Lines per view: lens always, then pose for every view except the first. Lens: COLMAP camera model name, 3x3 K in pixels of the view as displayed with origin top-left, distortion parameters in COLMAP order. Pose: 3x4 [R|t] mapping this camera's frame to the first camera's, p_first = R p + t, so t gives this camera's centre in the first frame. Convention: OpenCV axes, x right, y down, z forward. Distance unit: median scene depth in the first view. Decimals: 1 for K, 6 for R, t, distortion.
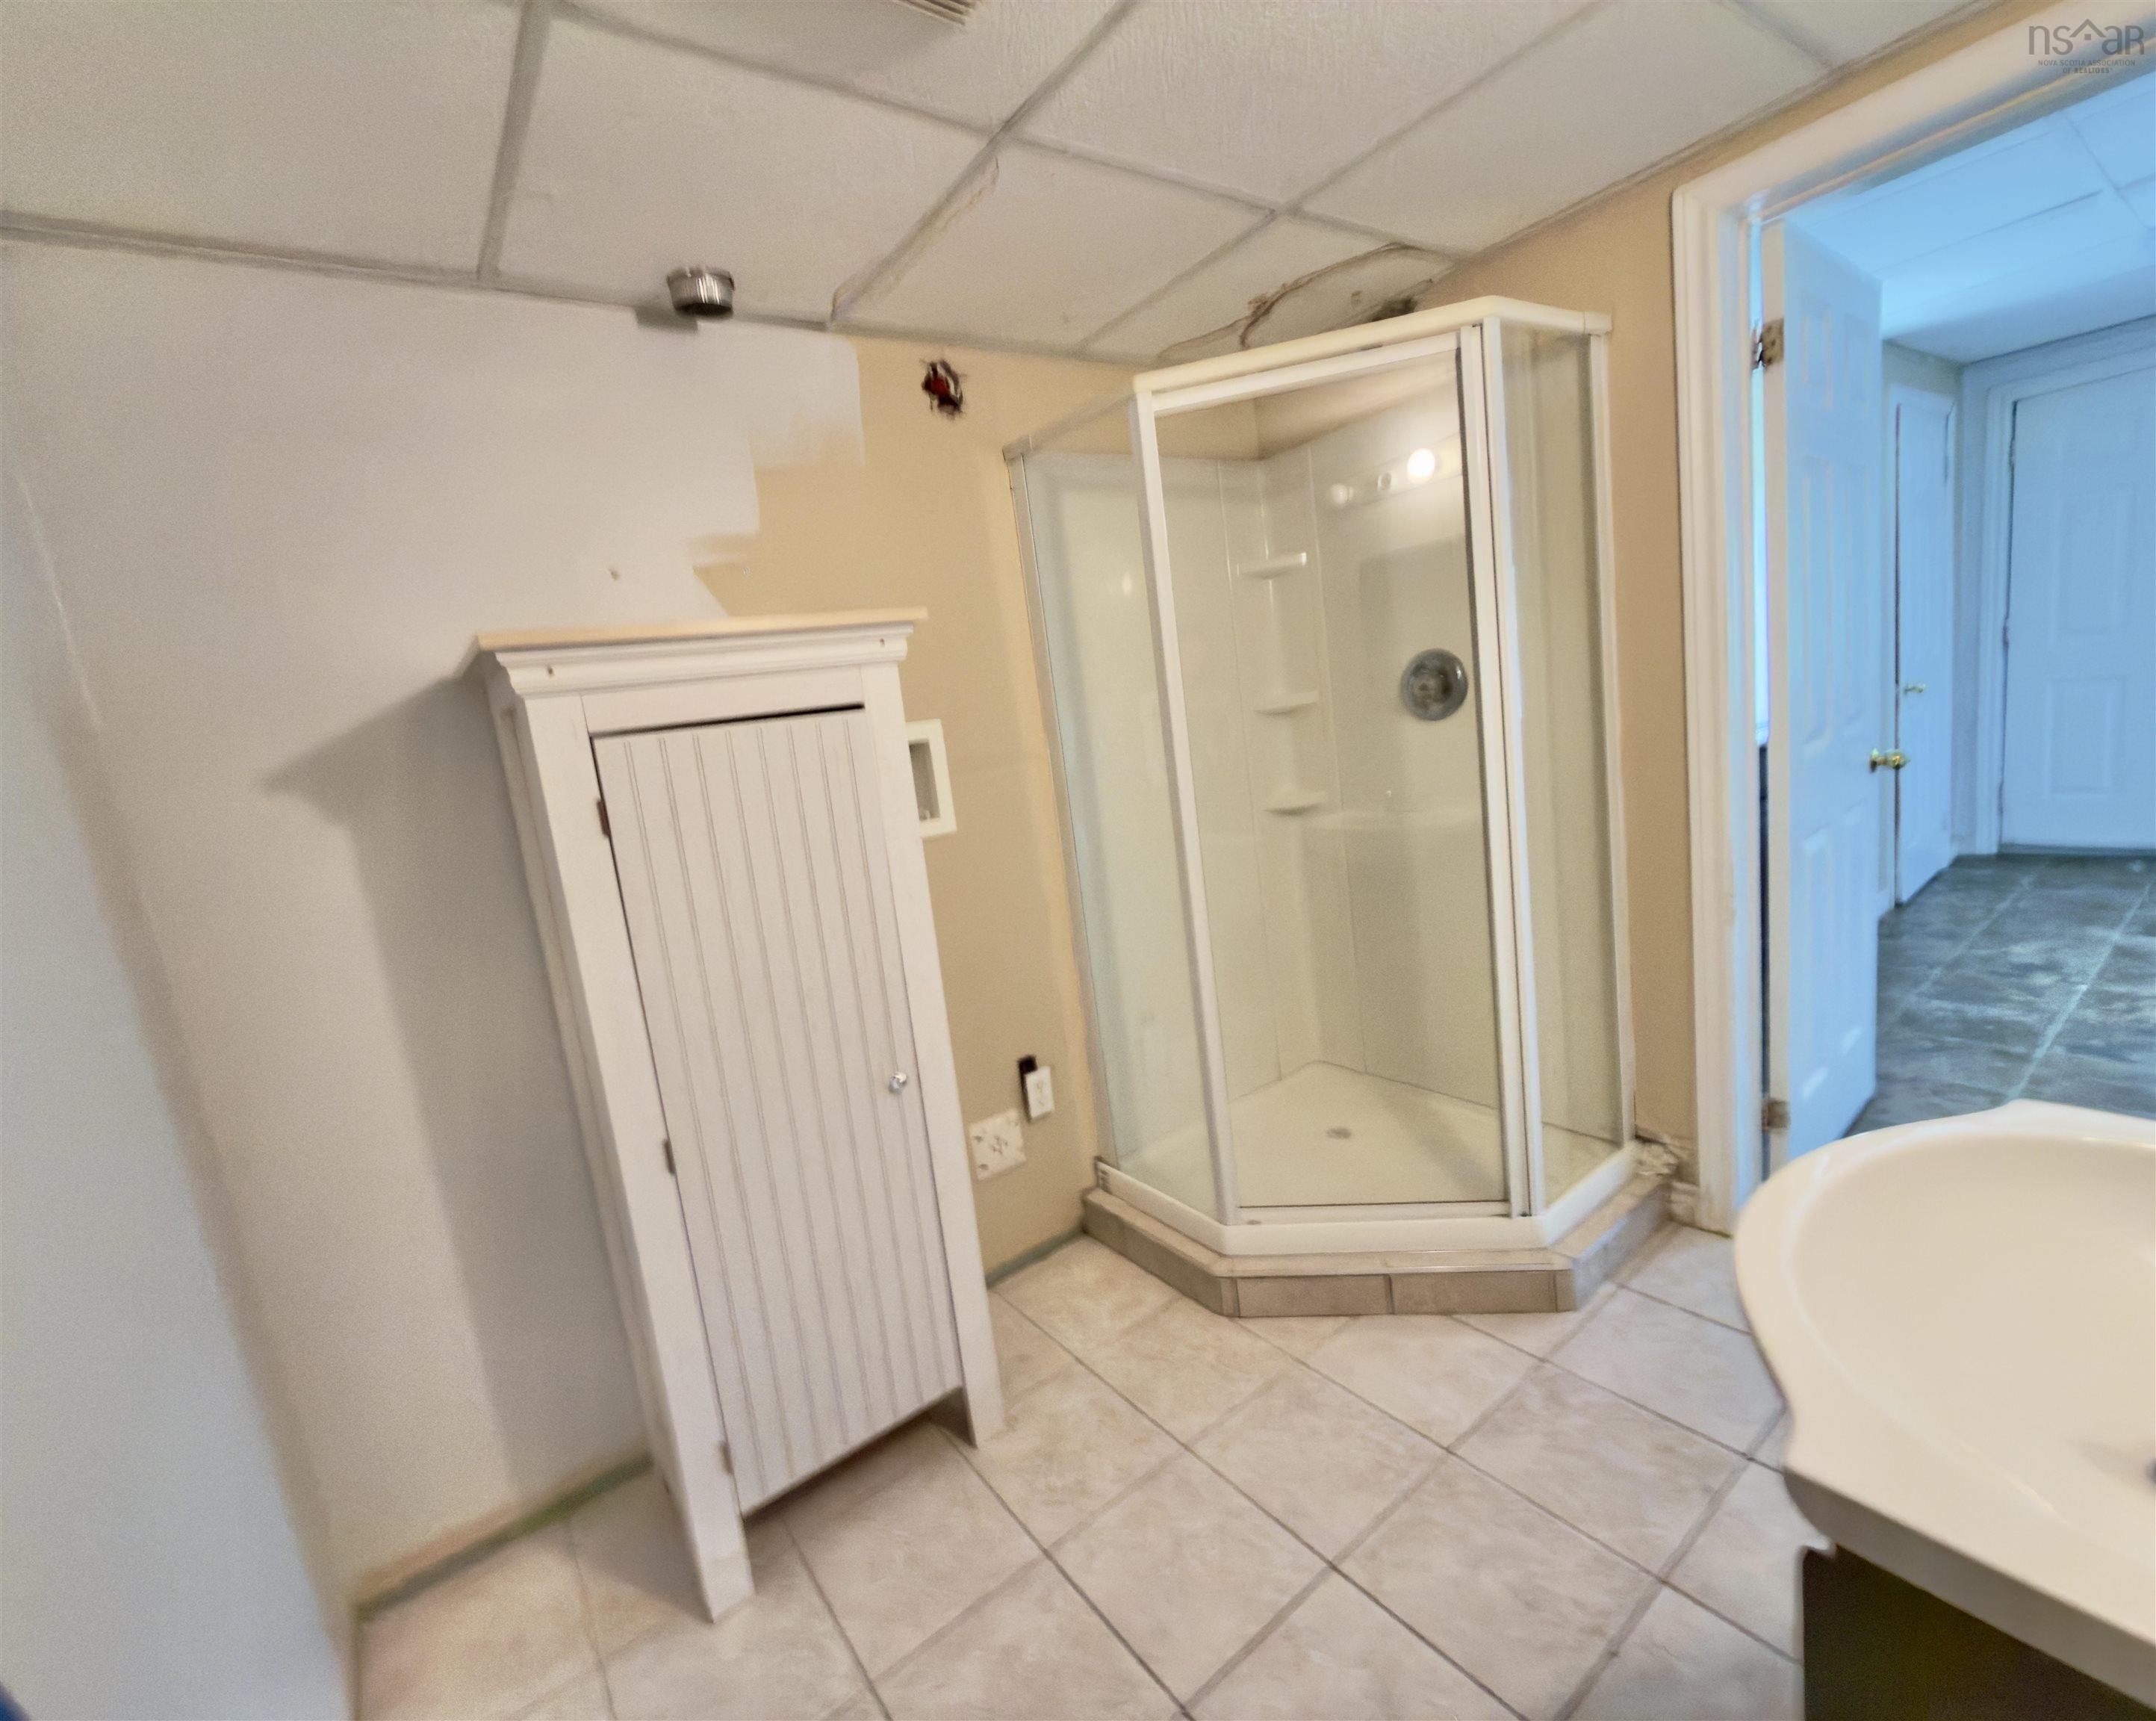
lens RADIAL K [[934.8, 0, 1014.1], [0, 934.8, 867.2], [0, 0, 1]] dist [0.013454, 0.000056]
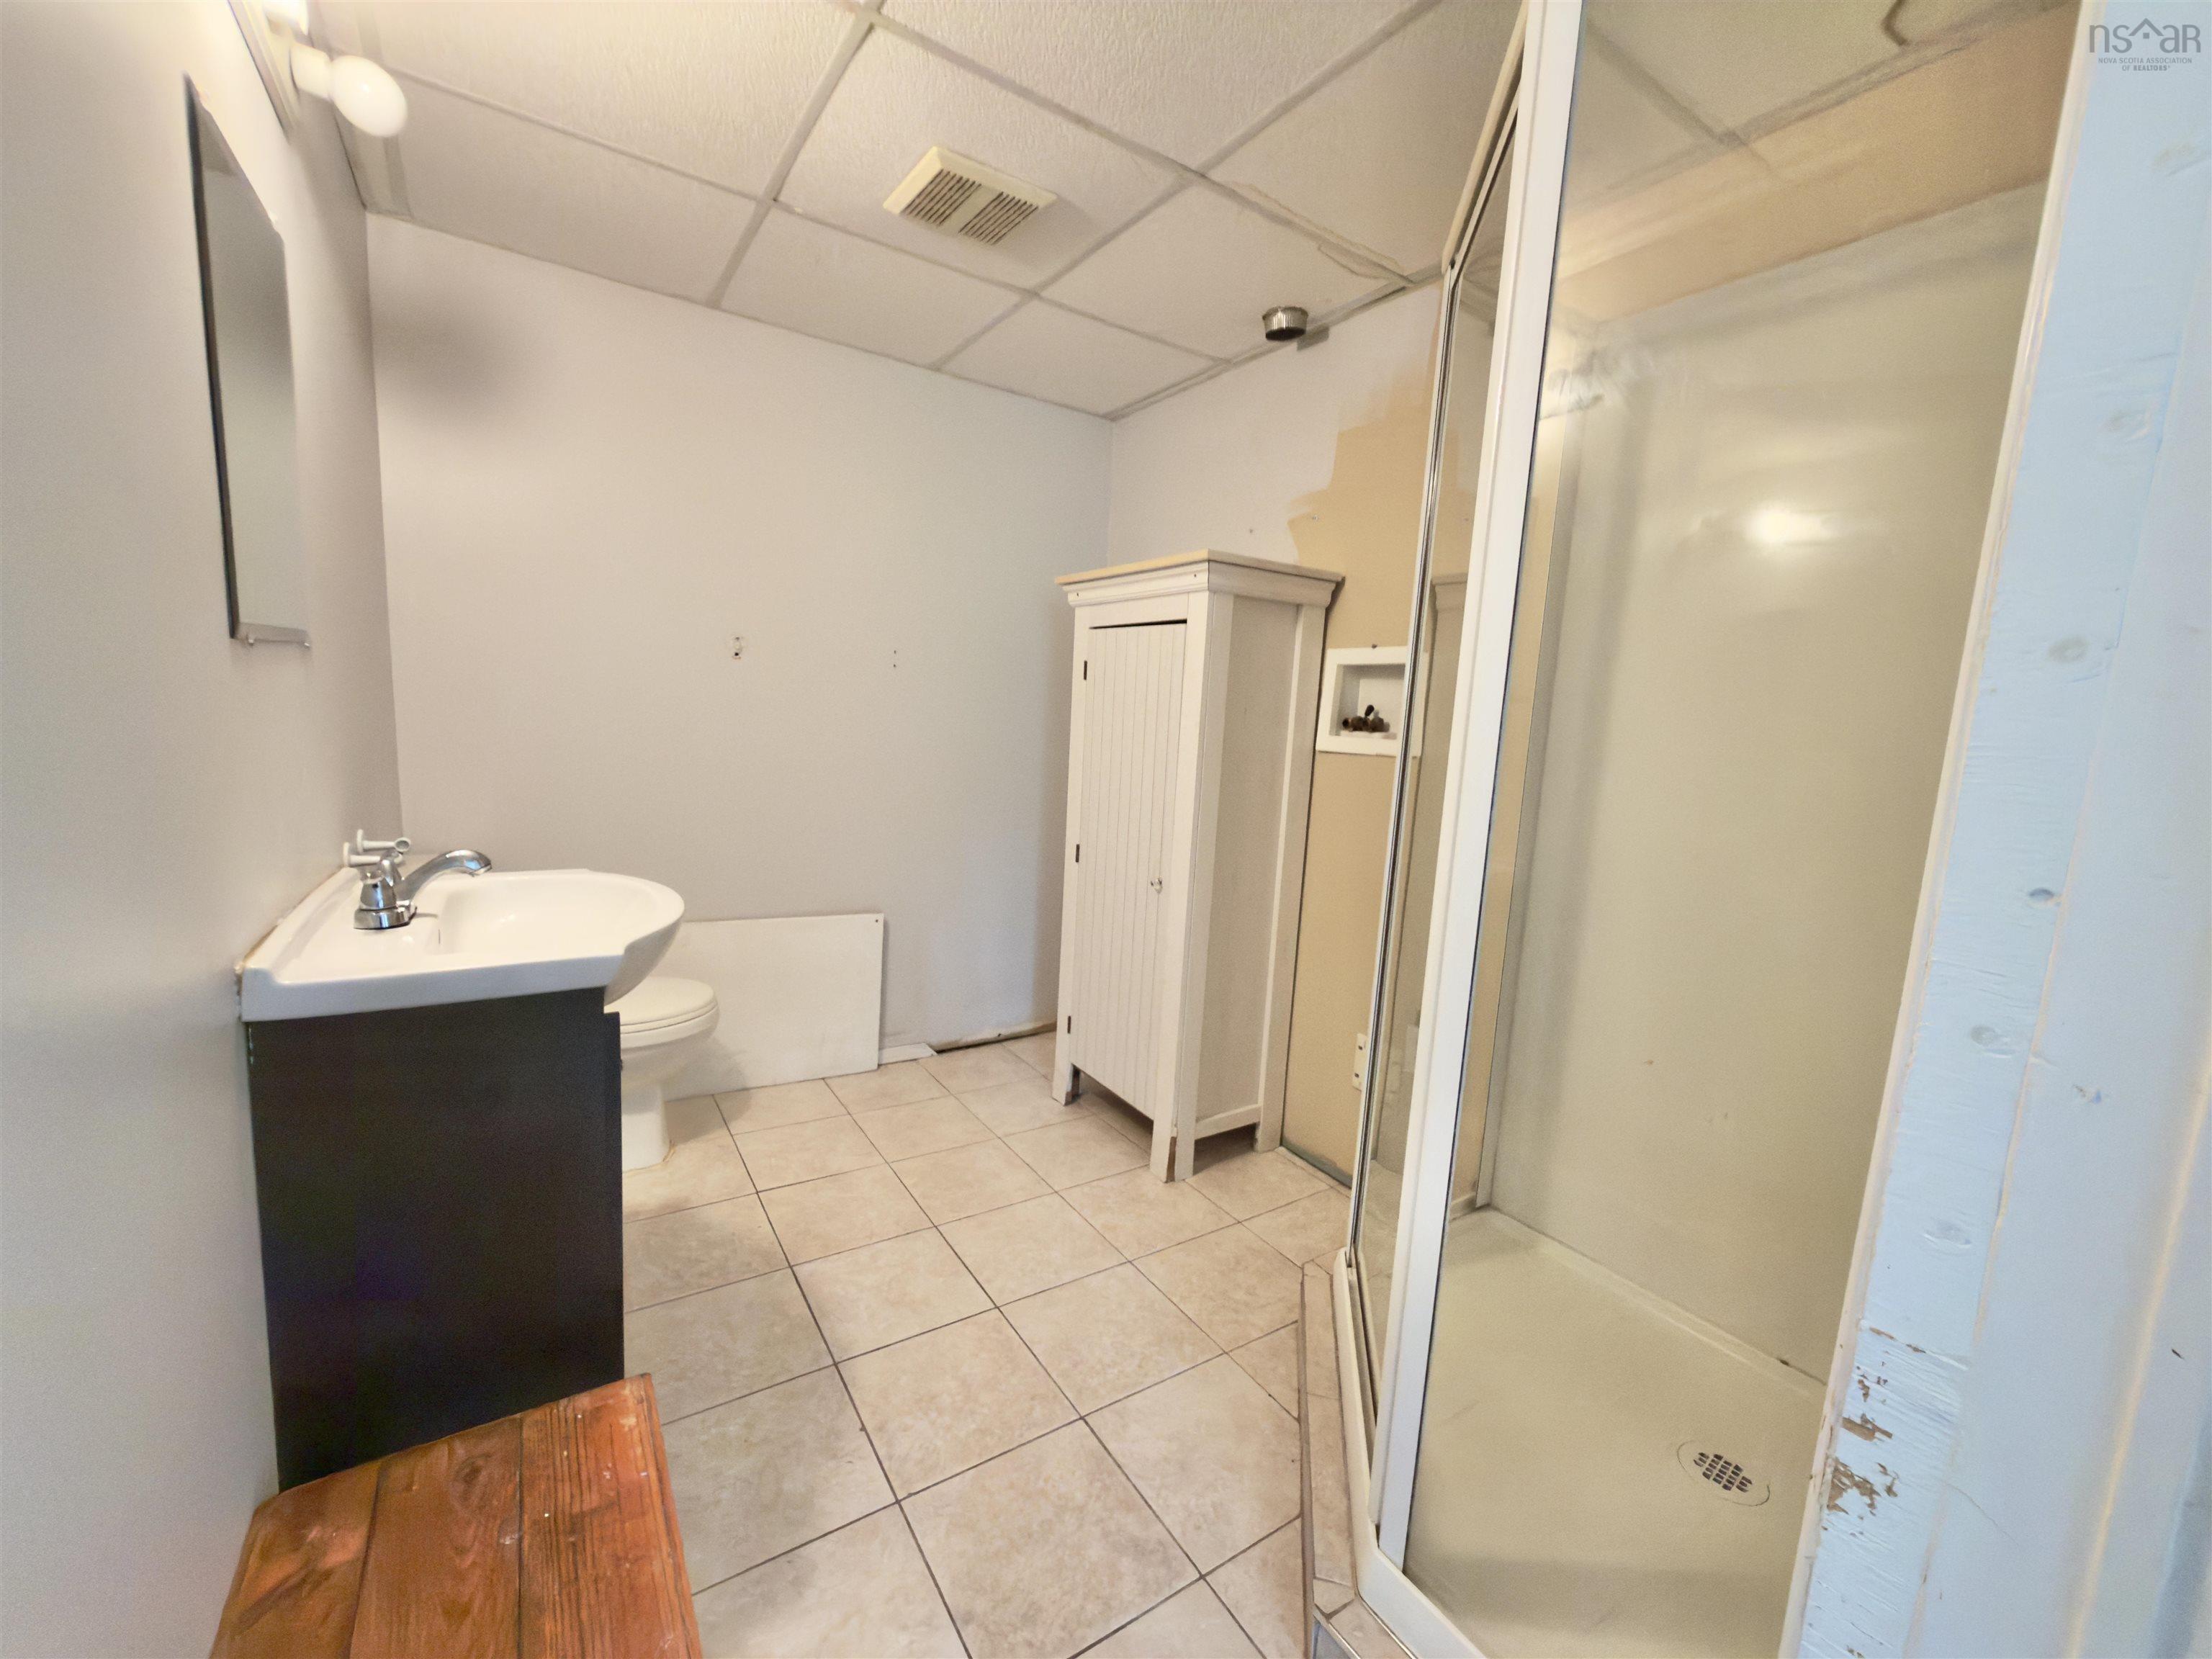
lens RADIAL K [[883.2, 0, 1103.8], [0, 883.2, 822.6], [0, 0, 1]] dist [-0.001447, 0.000169]
pose [[-0.025090, 0.263317, -0.964383, 1.229269], [-0.201464, 0.943562, 0.262874, -0.212764], [0.979175, 0.200884, 0.029375, 0.908583]]
